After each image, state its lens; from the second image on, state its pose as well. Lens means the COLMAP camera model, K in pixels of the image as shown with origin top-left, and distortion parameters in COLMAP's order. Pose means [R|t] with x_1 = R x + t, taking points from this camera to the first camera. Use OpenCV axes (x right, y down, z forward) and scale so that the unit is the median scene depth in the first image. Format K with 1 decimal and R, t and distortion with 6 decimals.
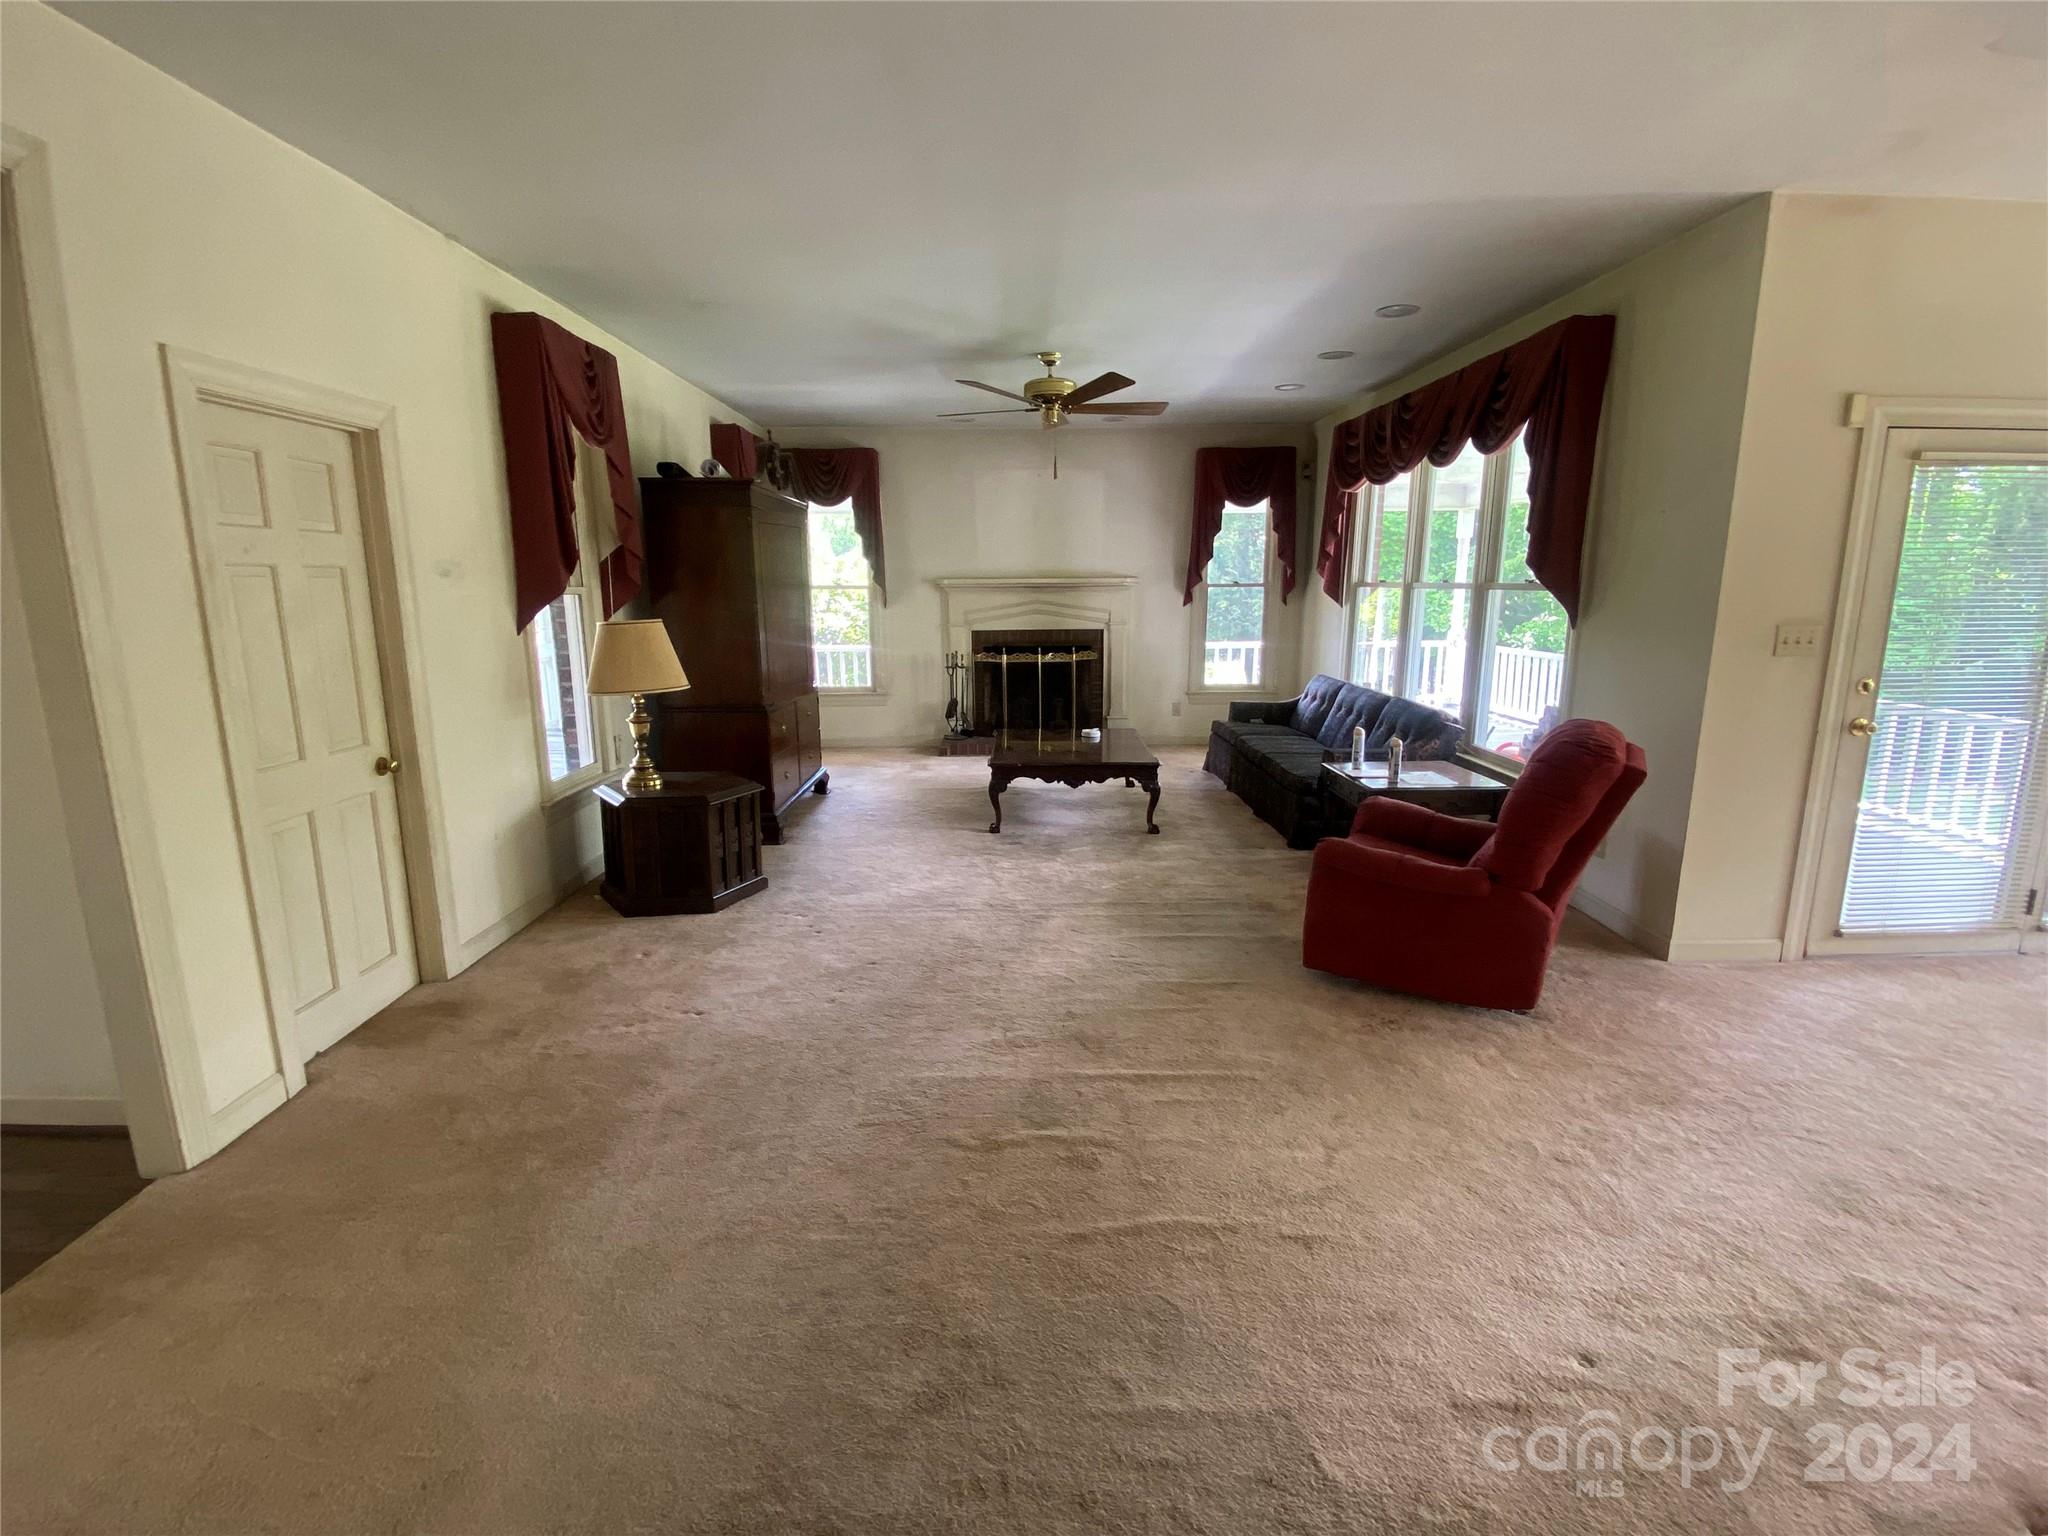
lens RADIAL K [[937.4, 0, 1024.0], [0, 937.4, 768.0], [0, 0, 1]] dist [0.018130, -0.020969]
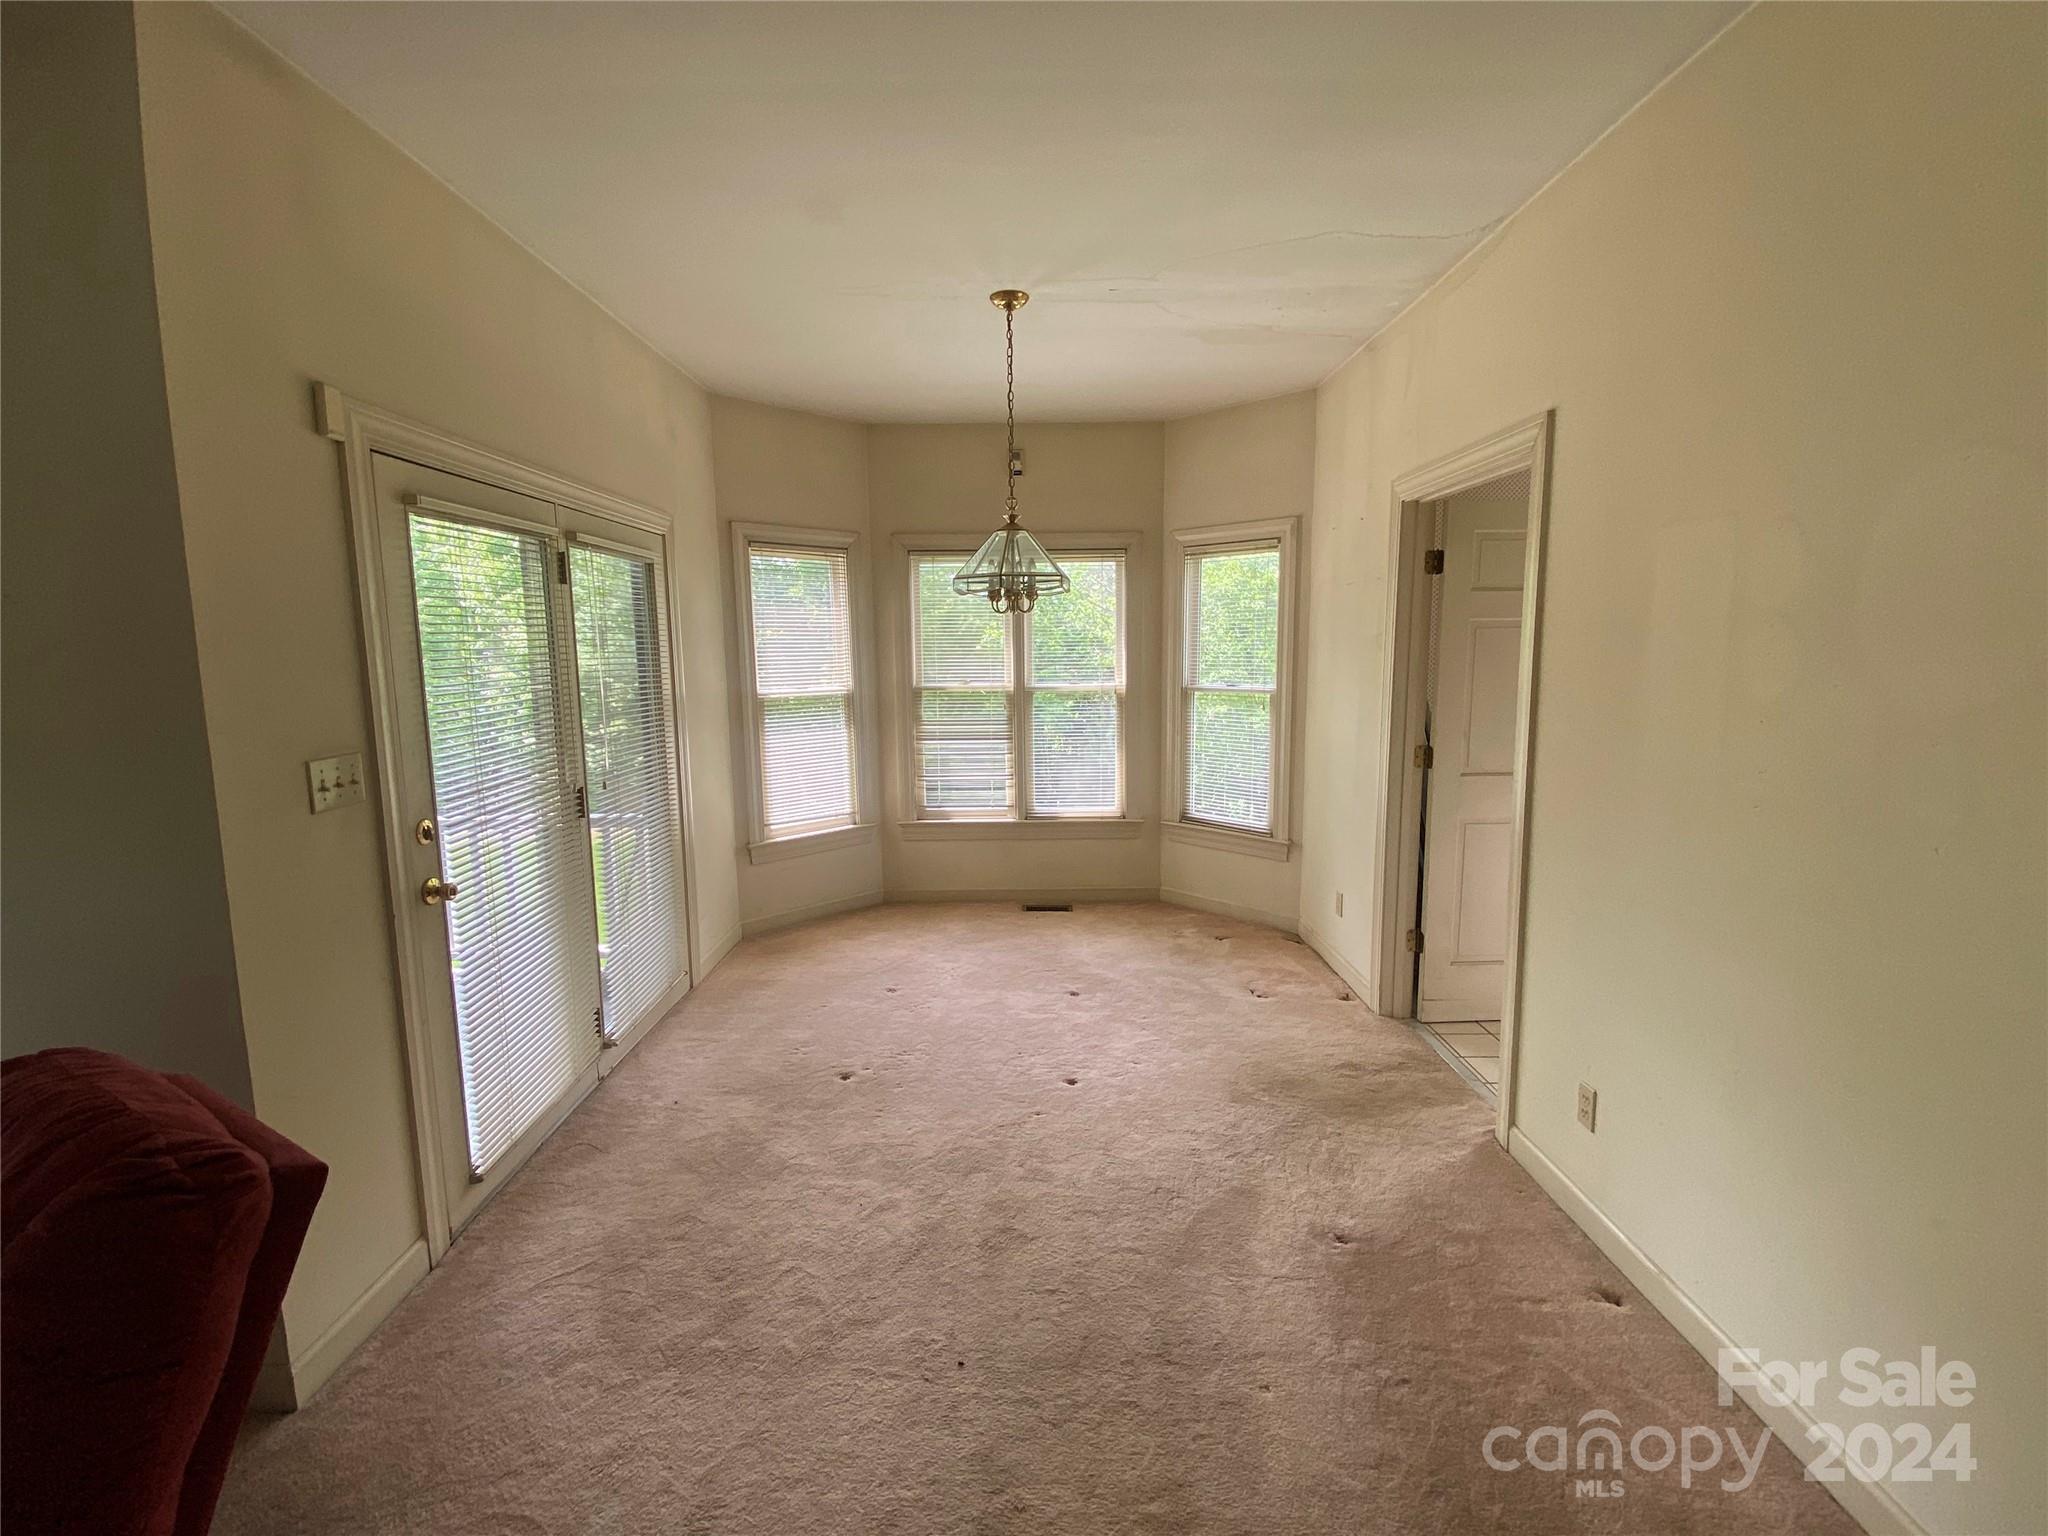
lens RADIAL K [[937.4, 0, 1024.0], [0, 937.4, 768.0], [0, 0, 1]] dist [0.018130, -0.020969]
pose [[0.002691, -0.131475, 0.991316, 0.231338], [0.198137, 0.971736, 0.128340, -0.134968], [-0.980171, 0.196071, 0.028665, 0.552400]]
